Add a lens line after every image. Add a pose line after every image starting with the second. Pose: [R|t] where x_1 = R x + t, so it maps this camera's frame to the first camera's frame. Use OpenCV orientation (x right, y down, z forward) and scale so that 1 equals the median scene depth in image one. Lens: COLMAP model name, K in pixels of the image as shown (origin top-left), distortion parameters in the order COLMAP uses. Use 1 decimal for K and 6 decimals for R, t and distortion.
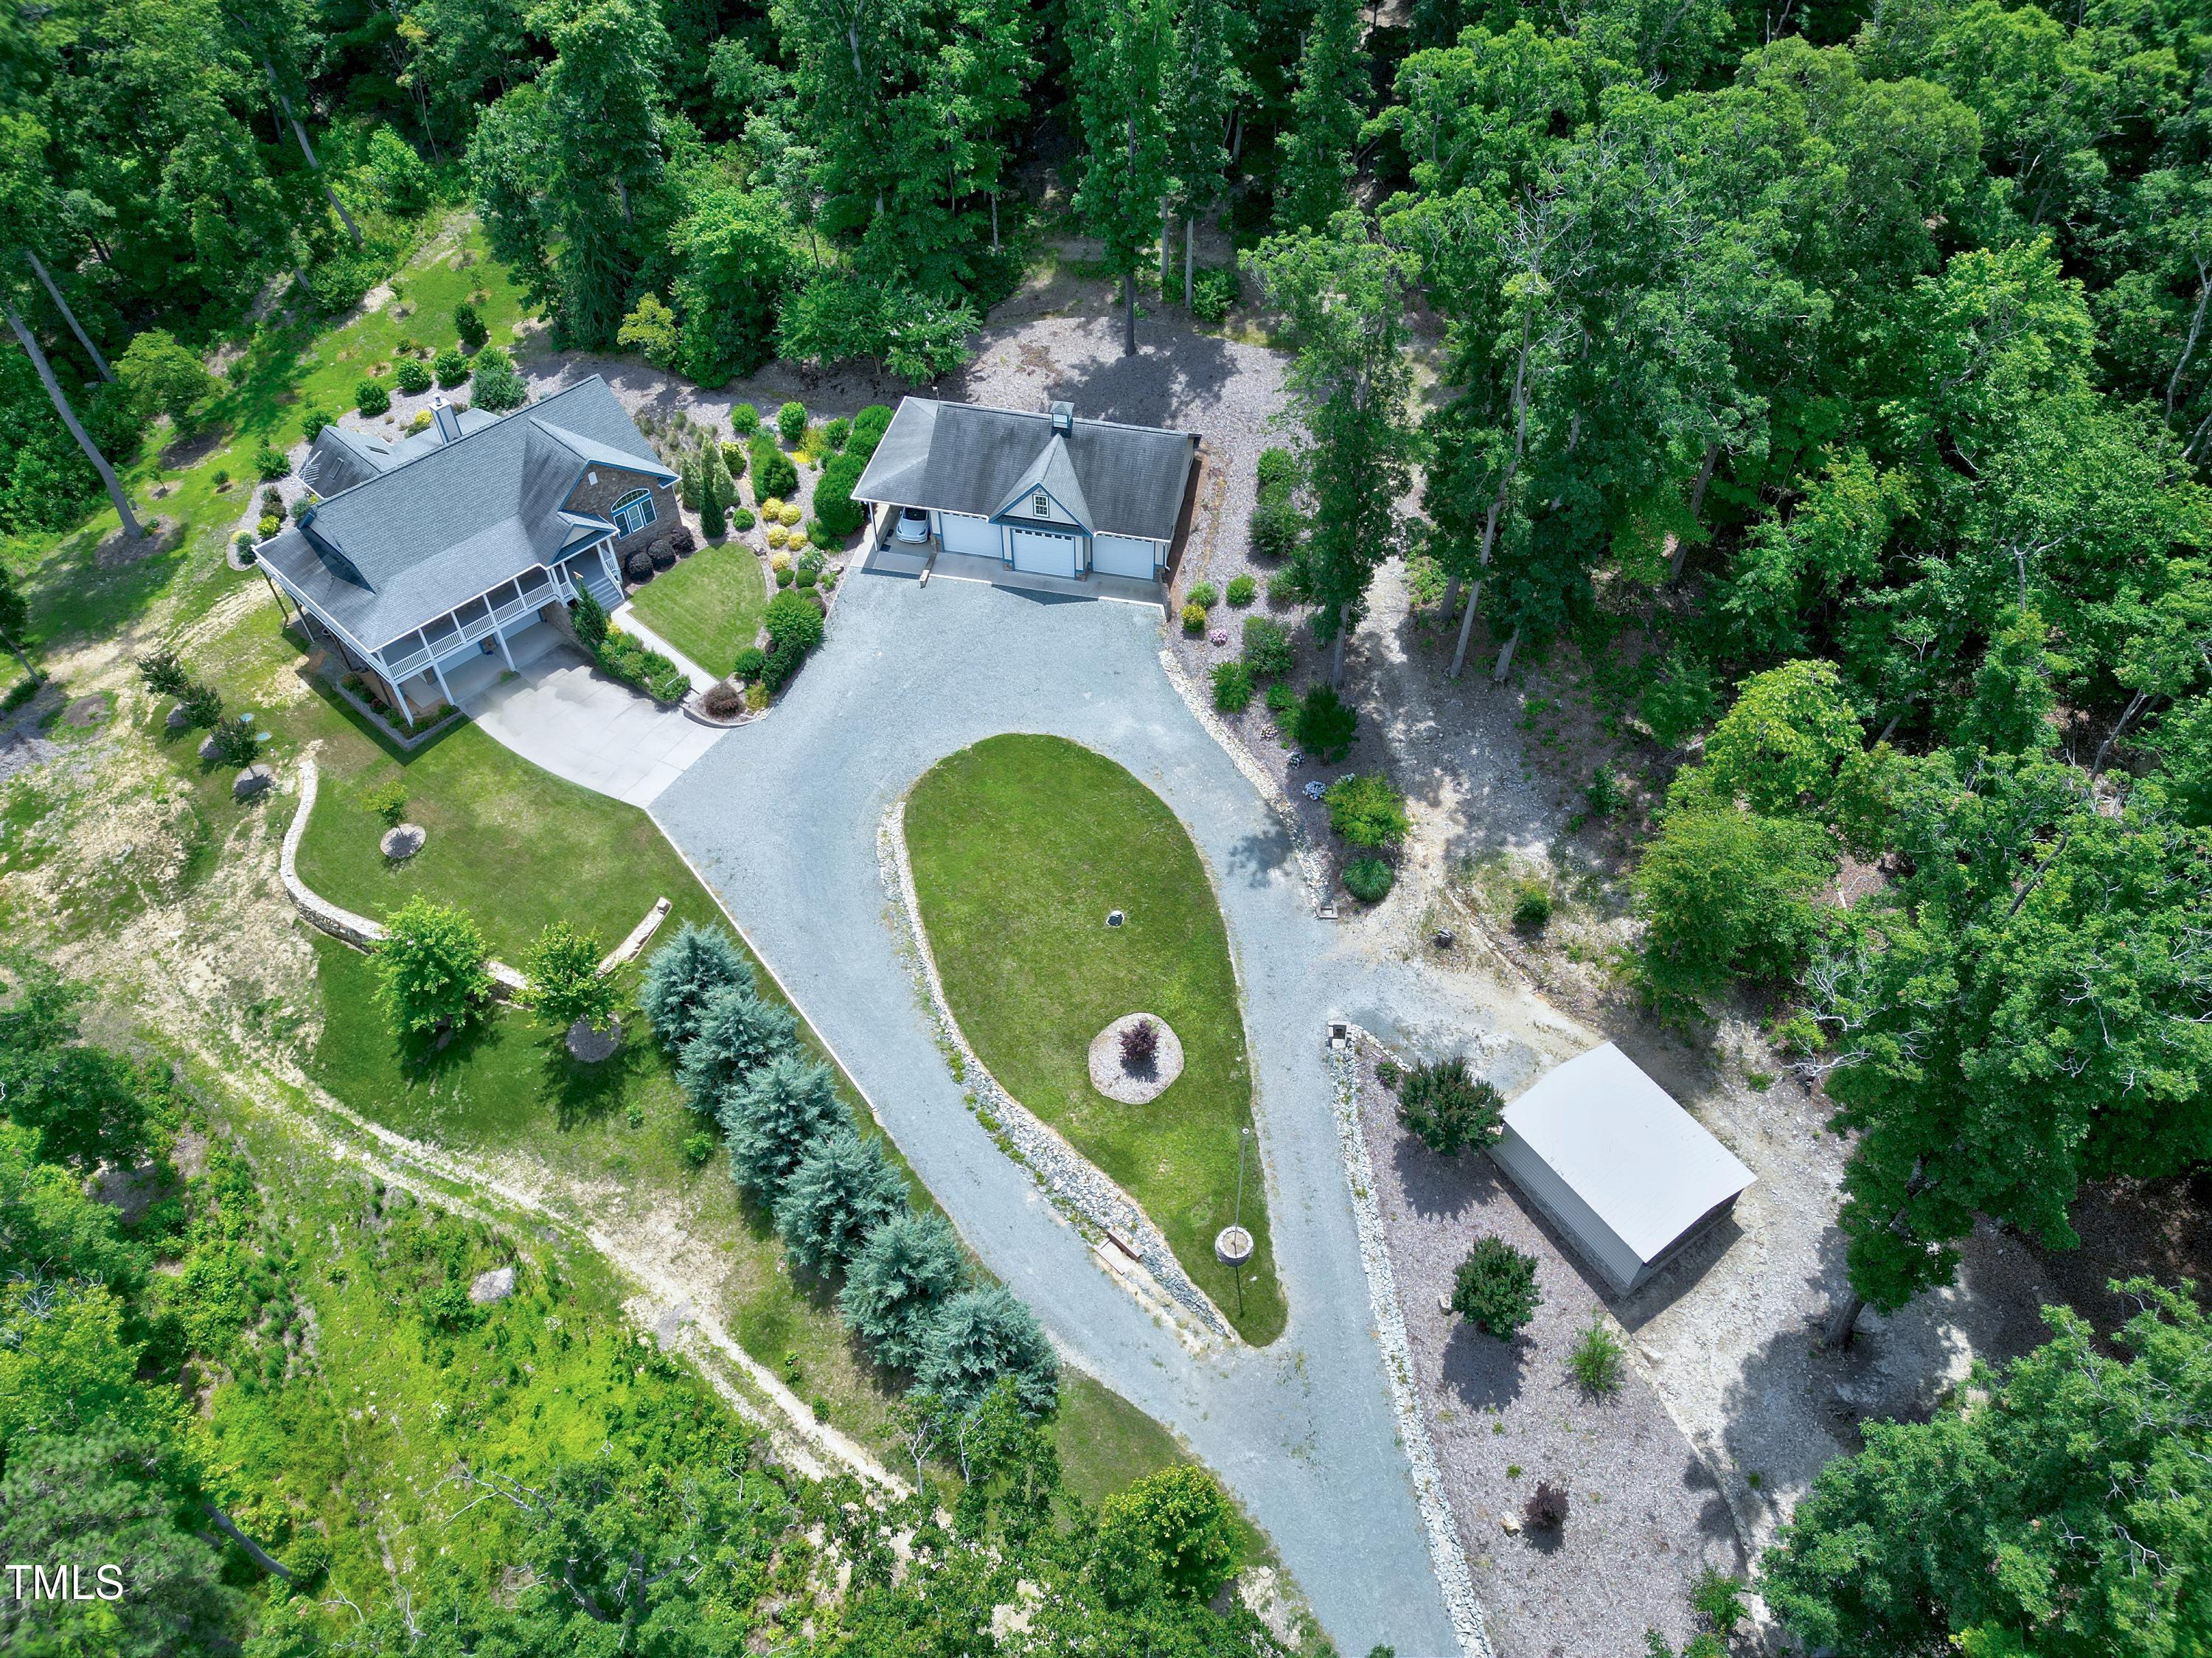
lens RADIAL K [[1569.7, 0, 1117.0], [0, 1569.7, 834.6], [0, 0, 1]] dist [0.081865, -0.072647]
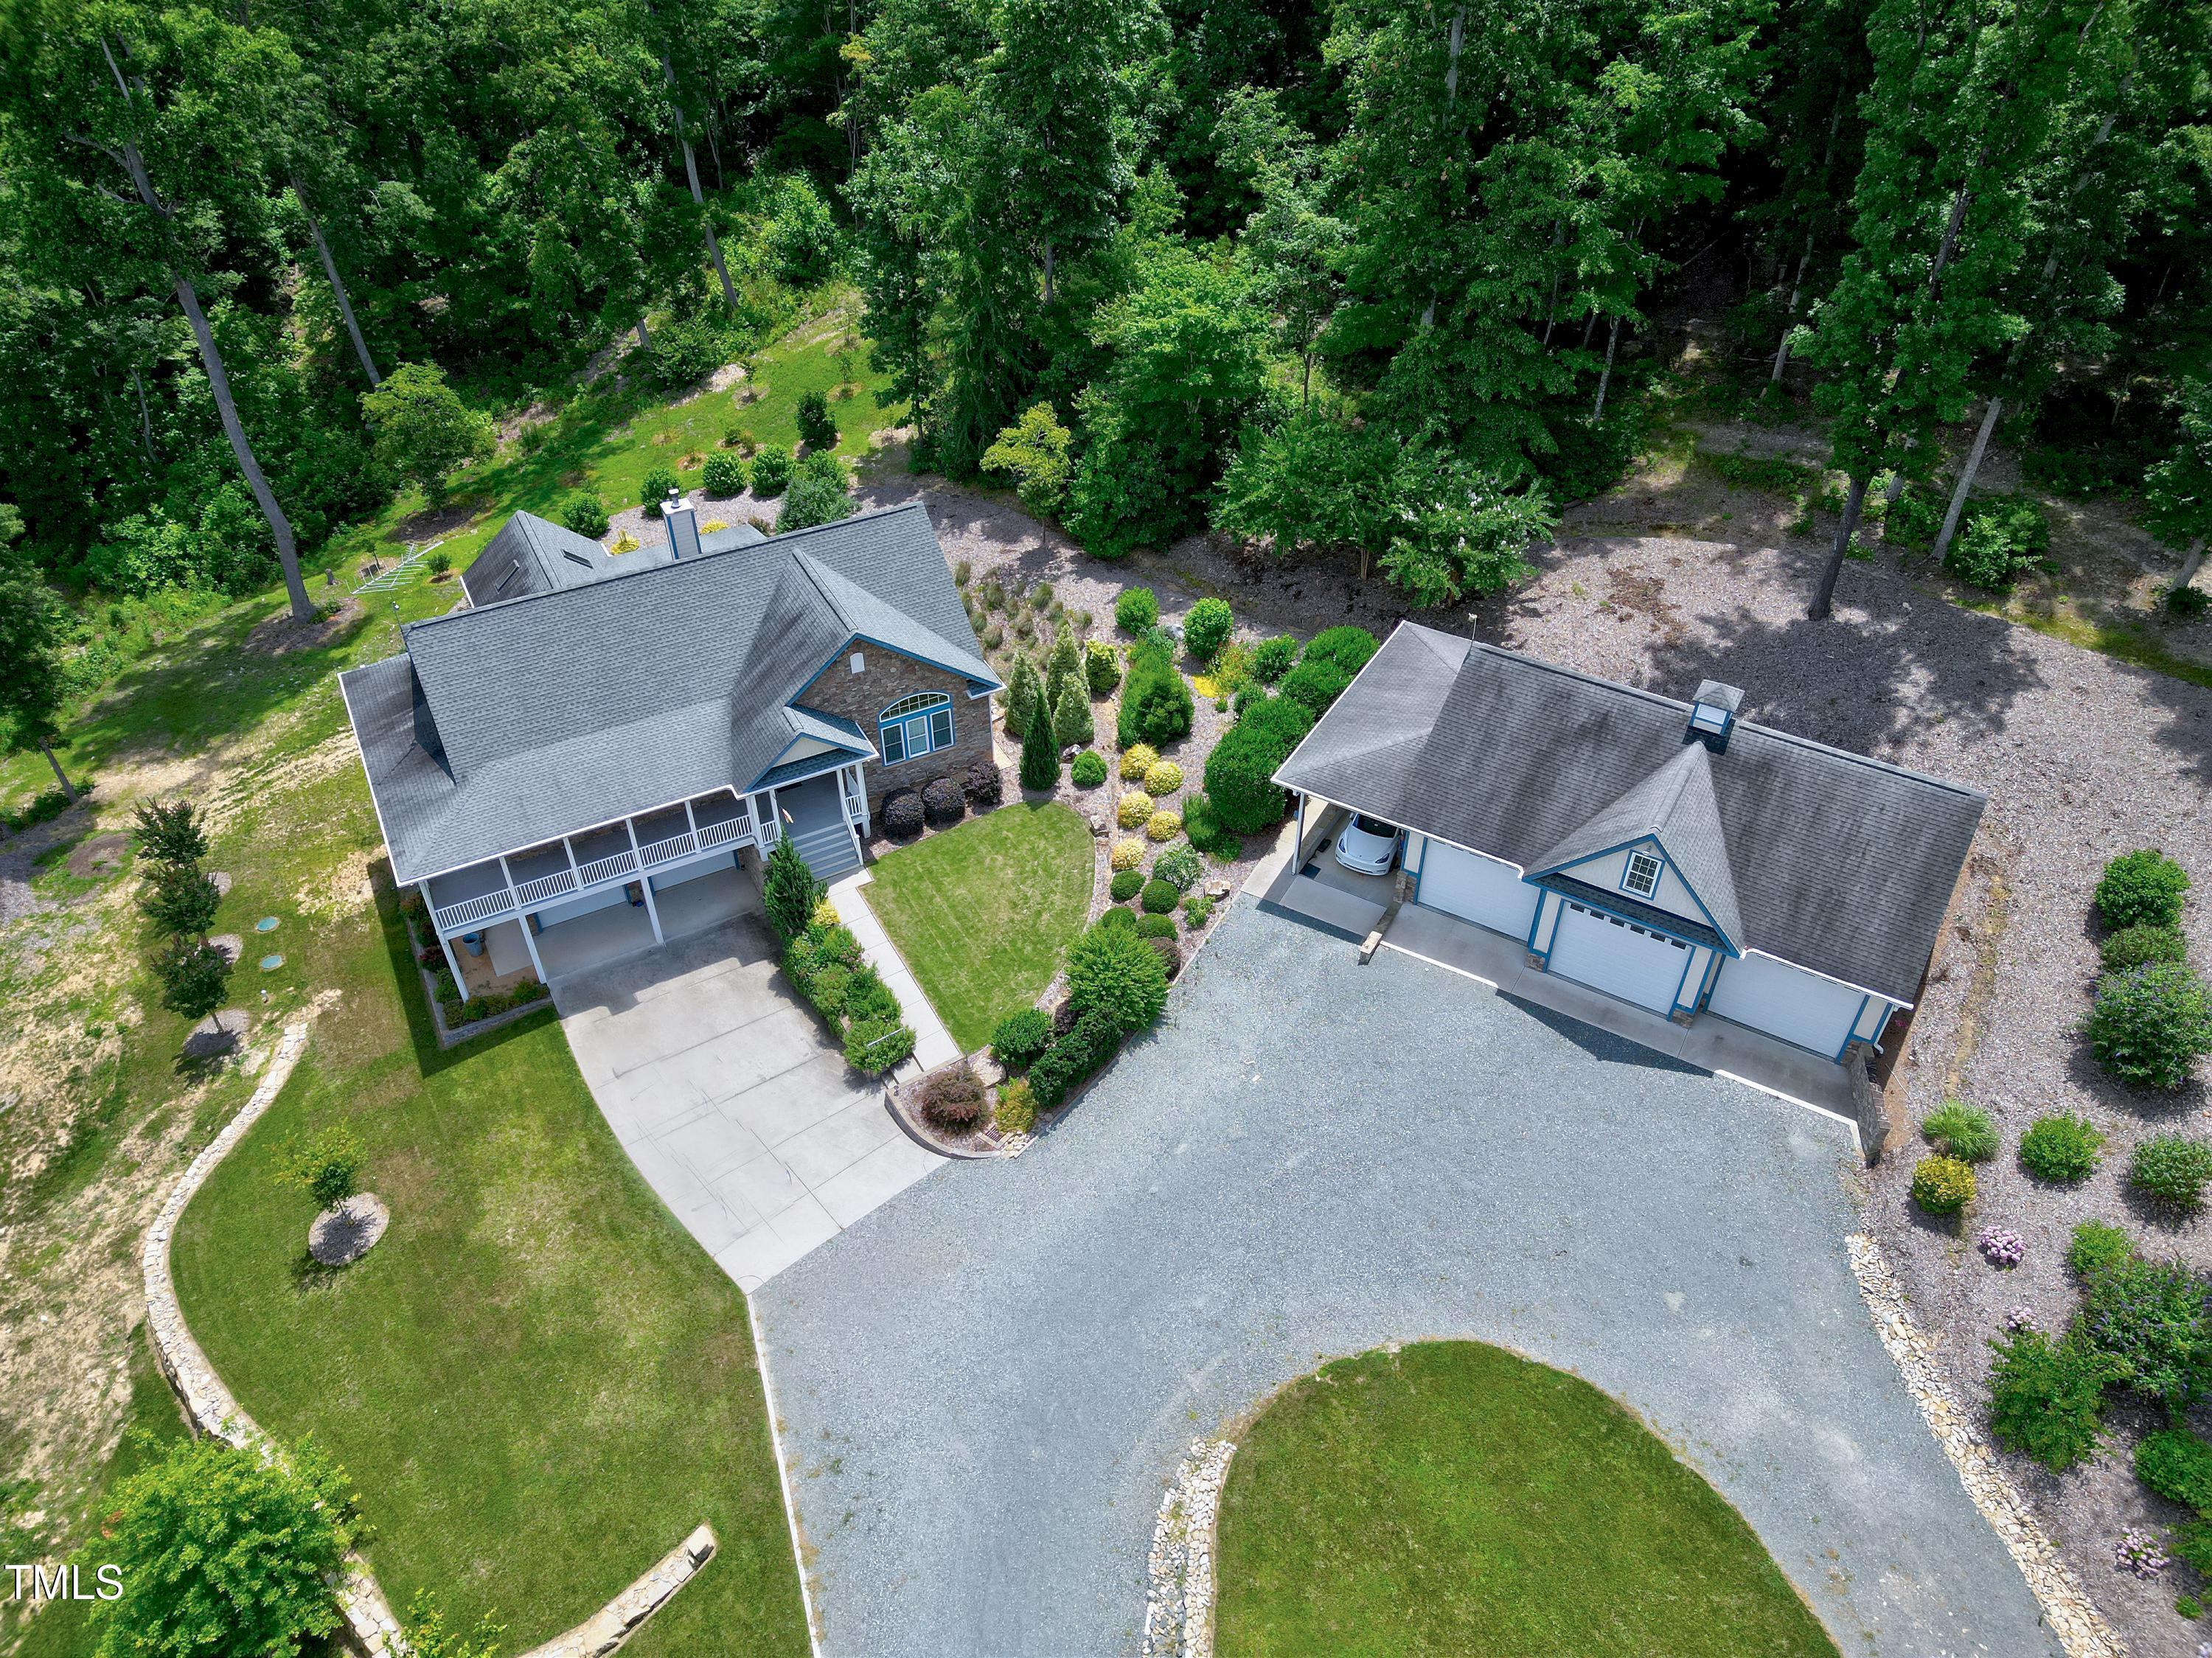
lens RADIAL K [[1569.7, 0, 1117.4], [0, 1569.7, 837.5], [0, 0, 1]] dist [0.081865, -0.072647]
pose [[0.948988, 0.210501, -0.234758, -0.083386], [-0.238769, 0.966017, -0.098999, -0.121336], [0.205940, 0.150002, 0.966999, 0.443917]]
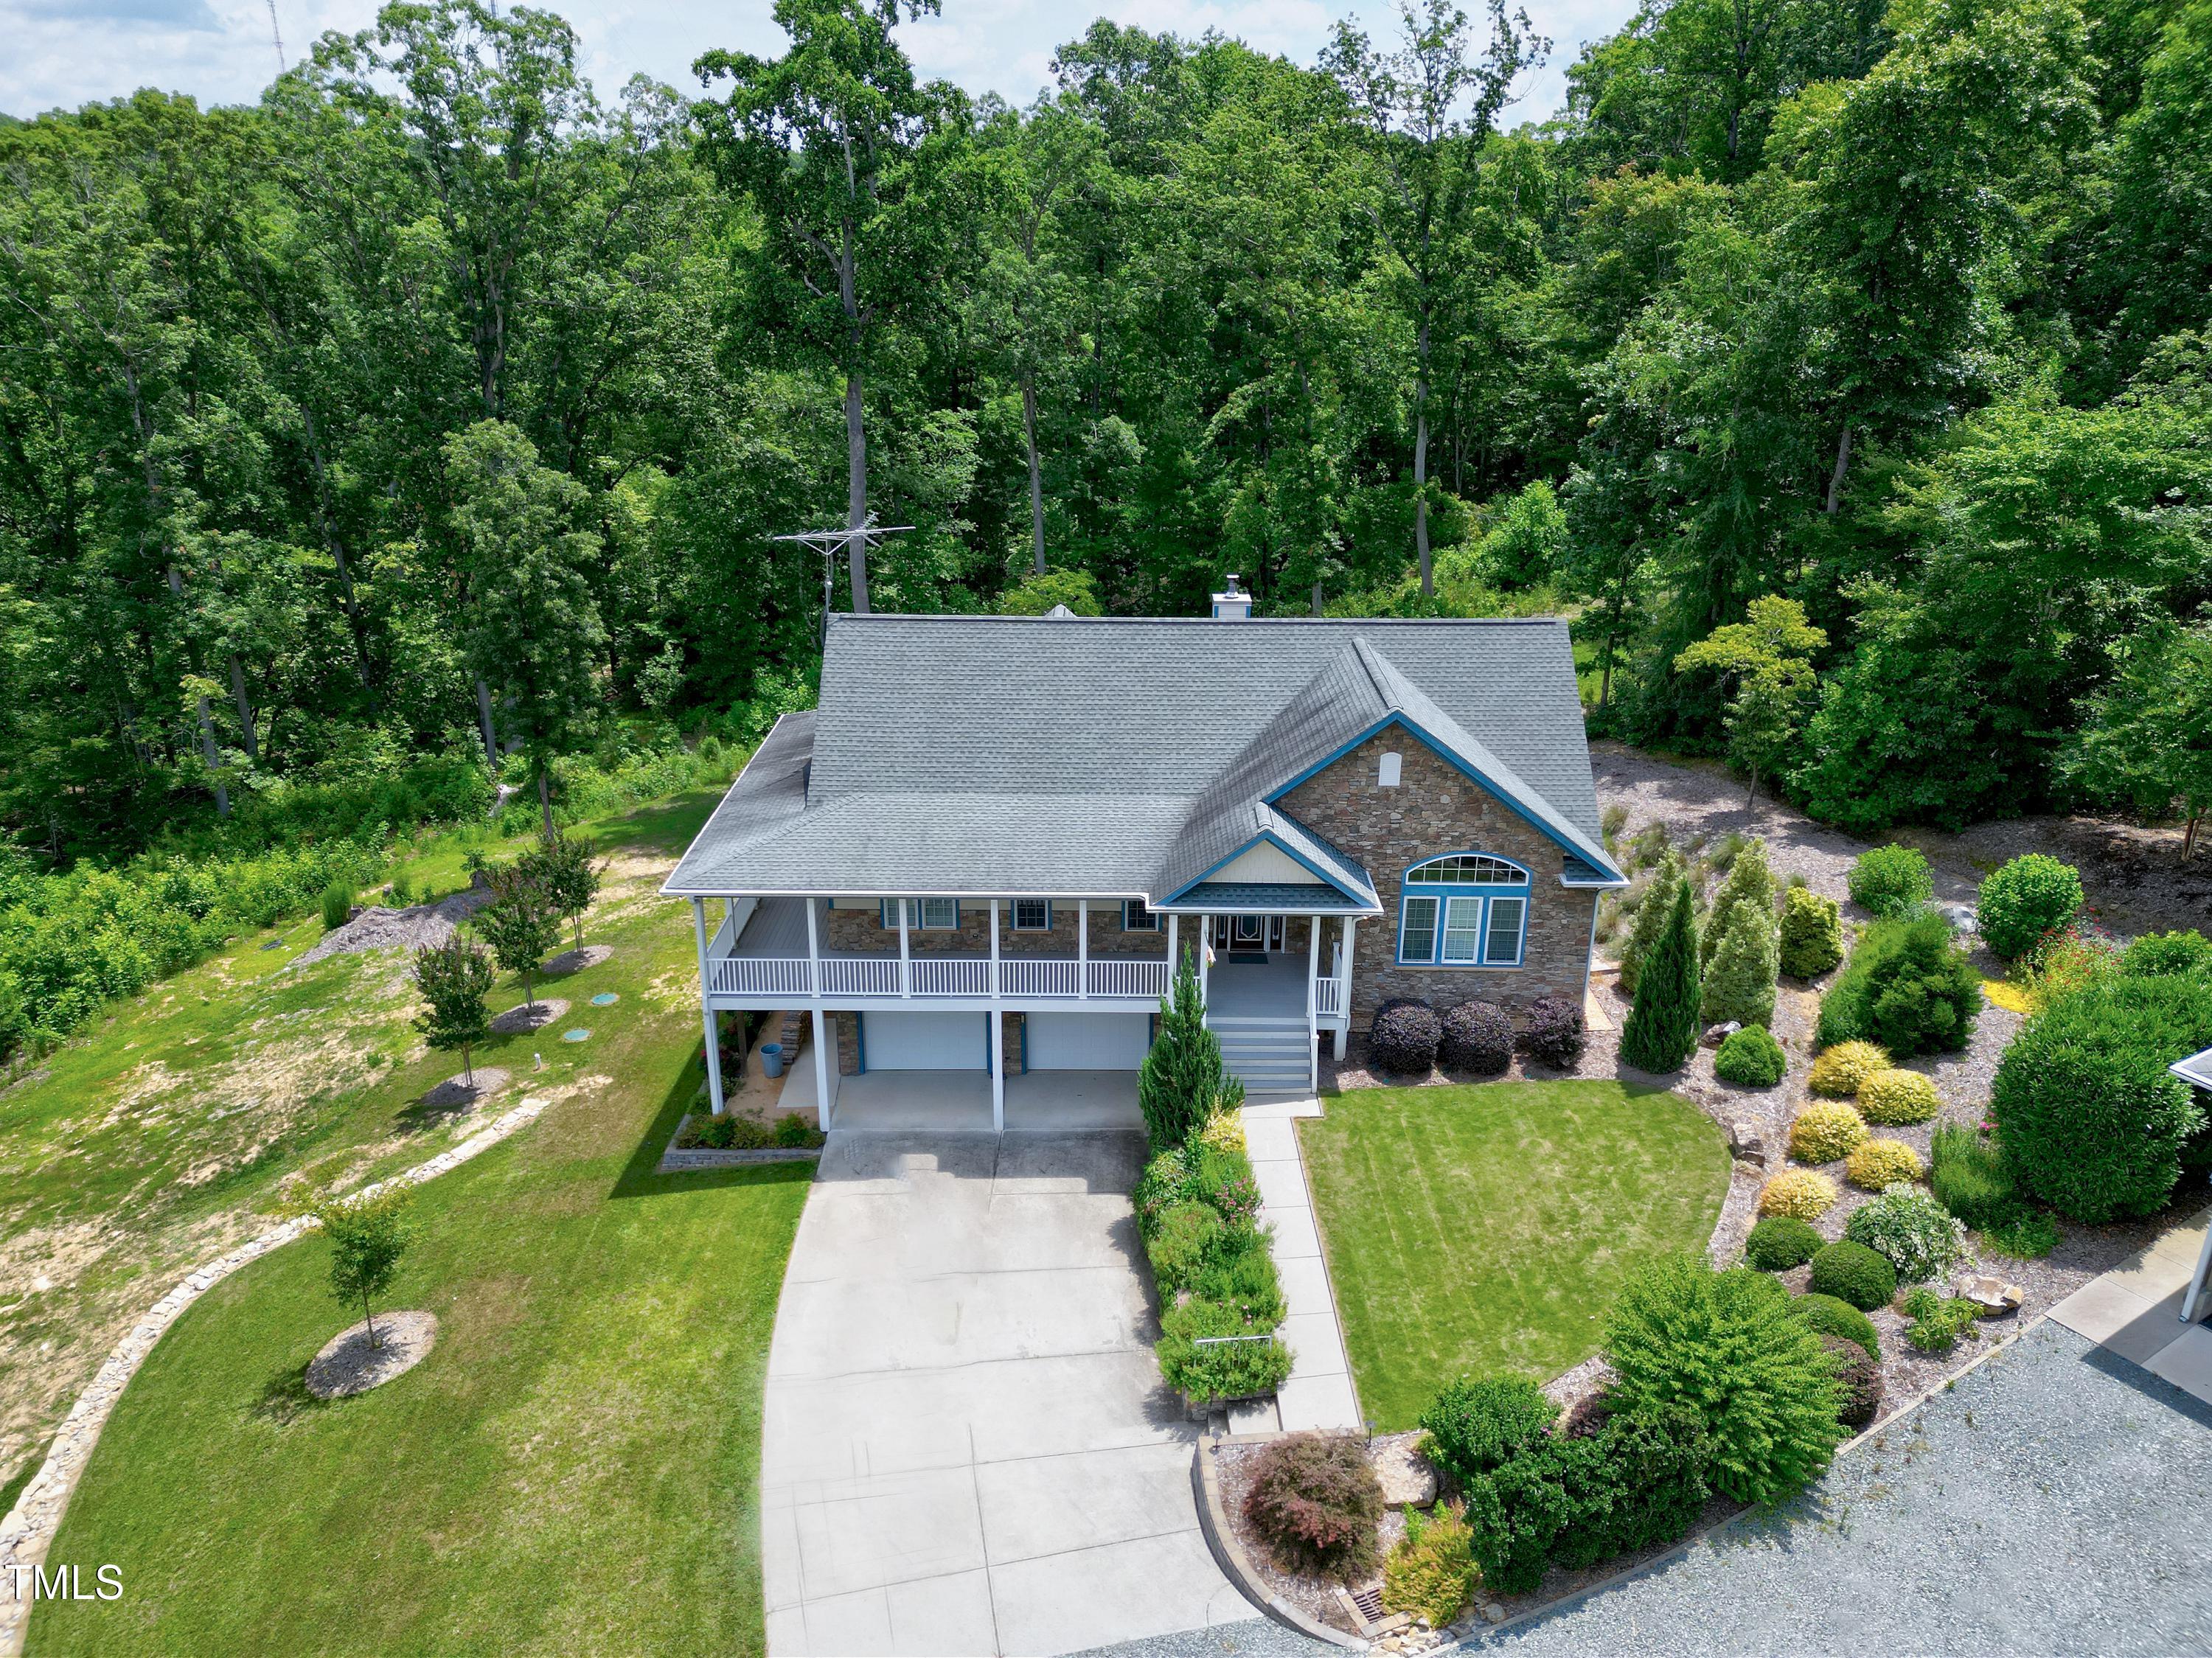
lens RADIAL K [[1569.7, 0, 1090.6], [0, 1569.7, 807.4], [0, 0, 1]] dist [0.081865, -0.072647]
pose [[0.677644, 0.267545, -0.684995, -0.115783], [-0.552074, 0.800427, -0.233518, -0.087341], [0.485812, 0.536410, 0.690109, 0.684473]]
